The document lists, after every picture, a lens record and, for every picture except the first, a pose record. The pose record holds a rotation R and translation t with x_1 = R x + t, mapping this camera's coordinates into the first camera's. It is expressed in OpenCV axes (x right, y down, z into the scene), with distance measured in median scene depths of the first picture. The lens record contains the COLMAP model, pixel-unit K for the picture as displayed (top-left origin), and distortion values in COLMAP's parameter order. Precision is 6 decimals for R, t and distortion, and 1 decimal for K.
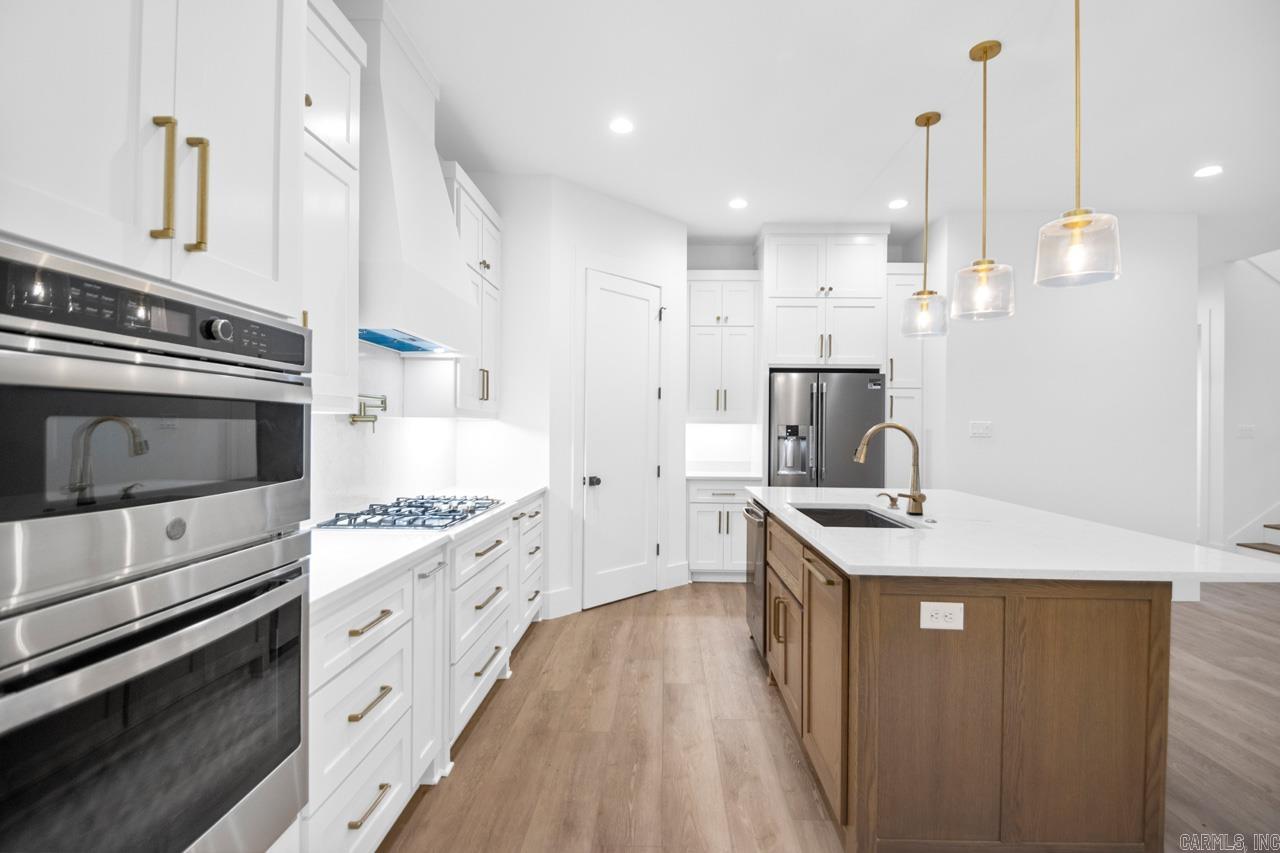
lens RADIAL K [[596.4, 0, 649.8], [0, 596.4, 424.0], [0, 0, 1]] dist [0.016842, -0.017386]
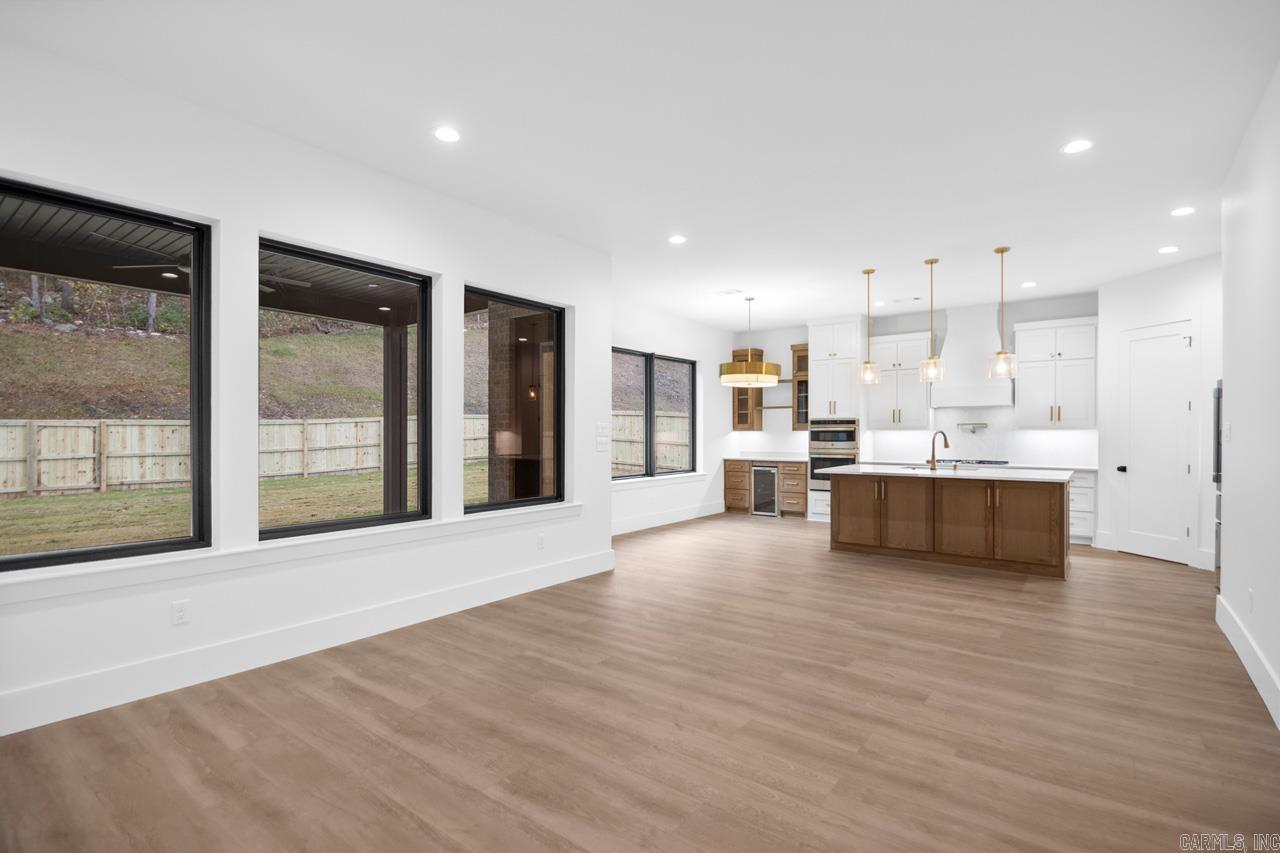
lens RADIAL K [[602.2, 0, 648.6], [0, 602.2, 429.9], [0, 0, 1]] dist [0.019417, -0.019064]
pose [[-0.579845, -0.015068, -0.814587, 2.131916], [-0.003691, 0.999867, -0.015867, 0.027226], [0.814718, -0.006194, -0.579824, 1.033533]]
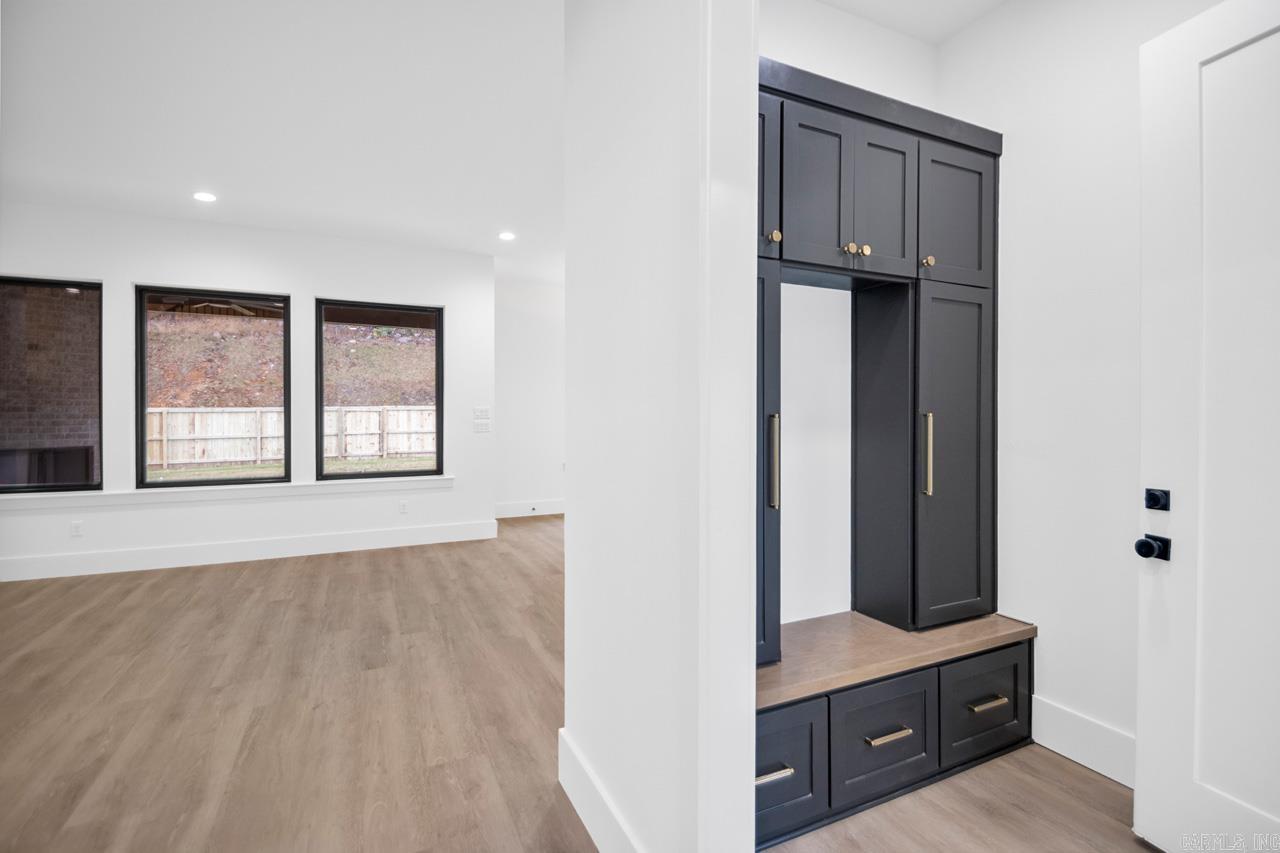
lens RADIAL K [[596.3, 0, 650.8], [0, 596.3, 419.7], [0, 0, 1]] dist [0.014465, -0.014844]
pose [[-0.886326, -0.004981, -0.463035, 1.317574], [-0.005478, 0.999985, -0.000271, 0.020408], [0.463029, 0.002296, -0.886340, 1.771468]]
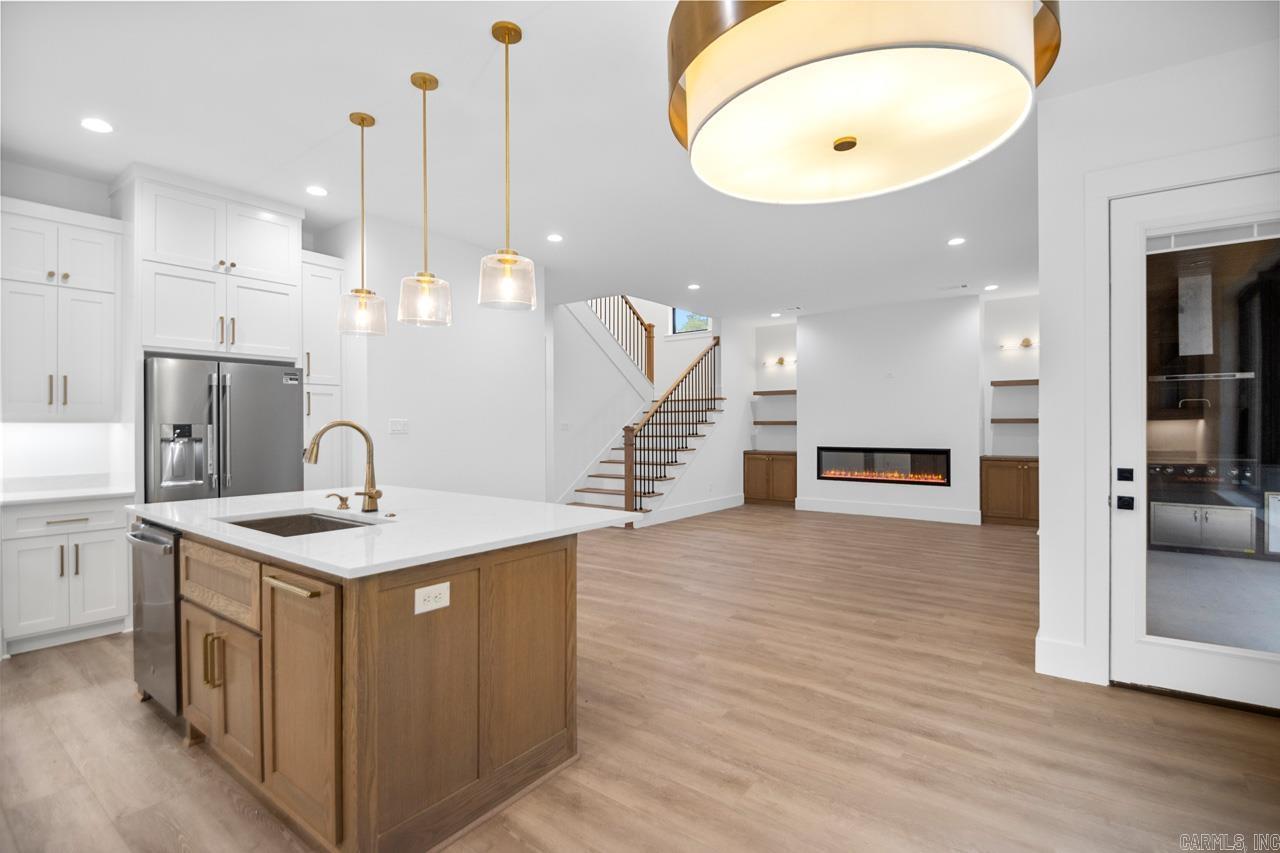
lens RADIAL K [[594.6, 0, 651.9], [0, 594.6, 425.1], [0, 0, 1]] dist [0.018127, -0.018419]
pose [[0.573348, -0.011607, 0.819230, -0.075974], [0.006283, 0.999933, 0.009770, -0.000963], [-0.819288, -0.000454, 0.573383, 0.022219]]
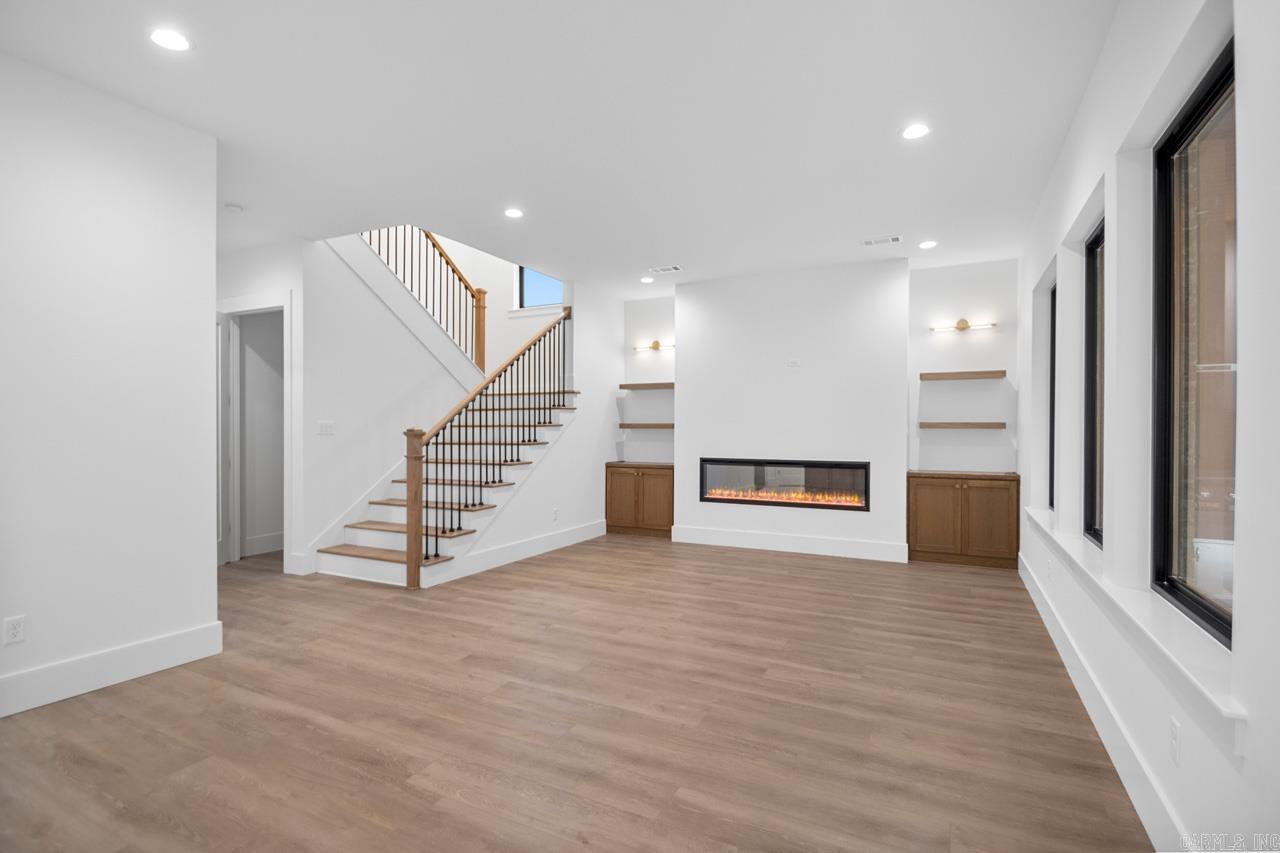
lens RADIAL K [[602.2, 0, 648.6], [0, 602.2, 429.9], [0, 0, 1]] dist [0.019417, -0.019064]
pose [[0.420279, -0.010706, 0.907332, 0.558111], [-0.002196, 0.999915, 0.012816, 0.005638], [-0.907392, -0.007378, 0.420220, 0.229800]]
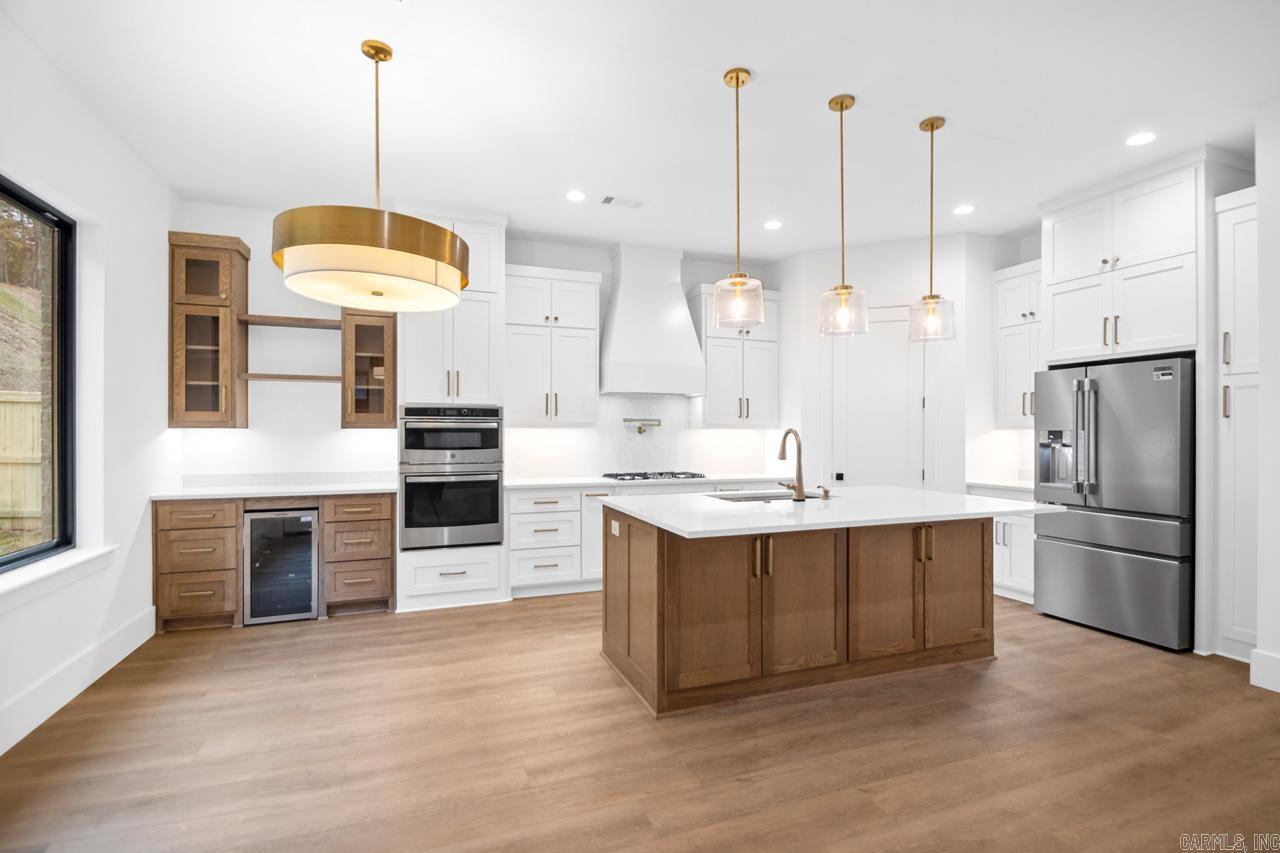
lens RADIAL K [[602.2, 0, 648.6], [0, 602.2, 429.9], [0, 0, 1]] dist [0.019417, -0.019064]
pose [[0.384217, -0.014362, -0.923131, 1.062892], [0.006687, 0.999896, -0.012774, 0.010943], [0.923219, -0.001265, 0.384273, 0.151050]]
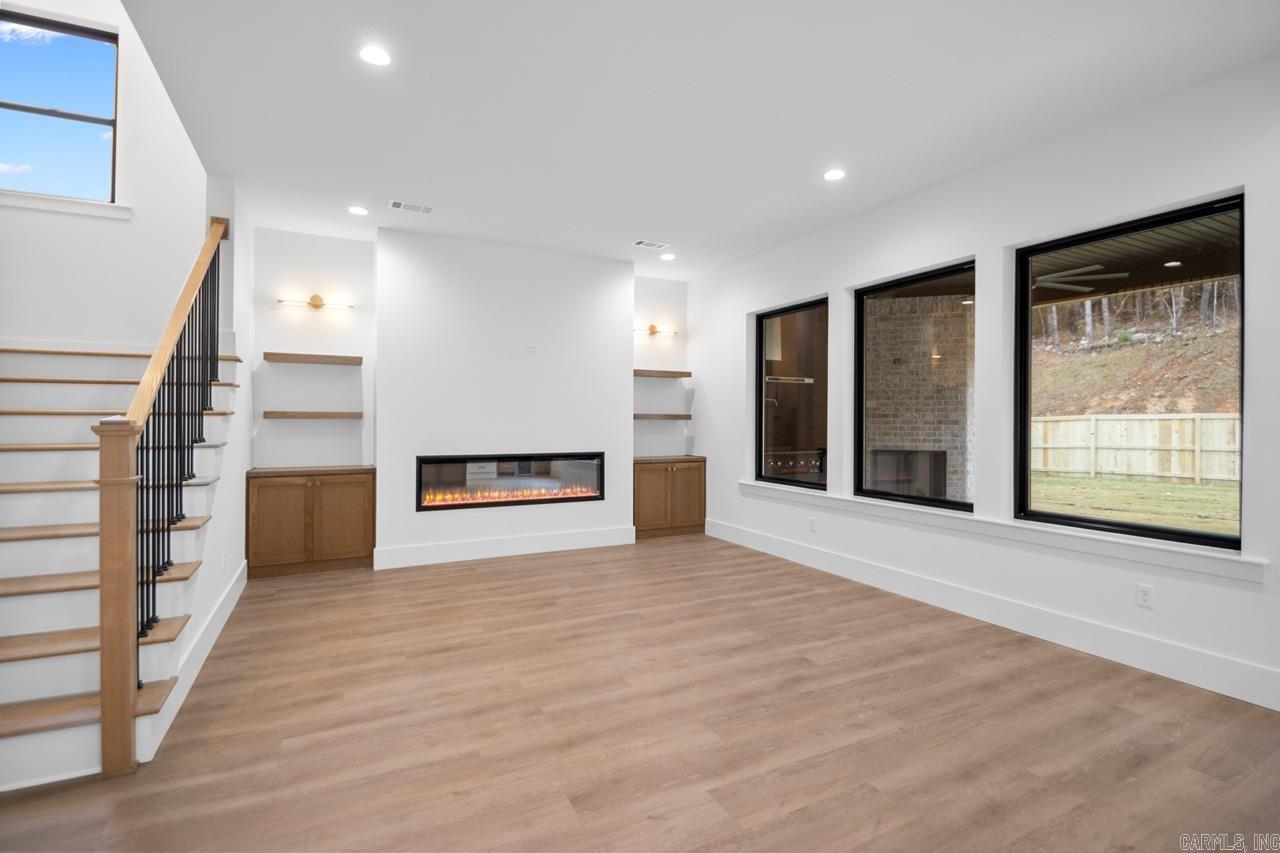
lens RADIAL K [[596.3, 0, 650.8], [0, 596.3, 419.7], [0, 0, 1]] dist [0.014465, -0.014844]
pose [[-0.487474, -0.010485, 0.873074, 0.767429], [-0.011987, 0.999914, 0.005316, 0.011573], [-0.873055, -0.007874, -0.487558, 1.073286]]
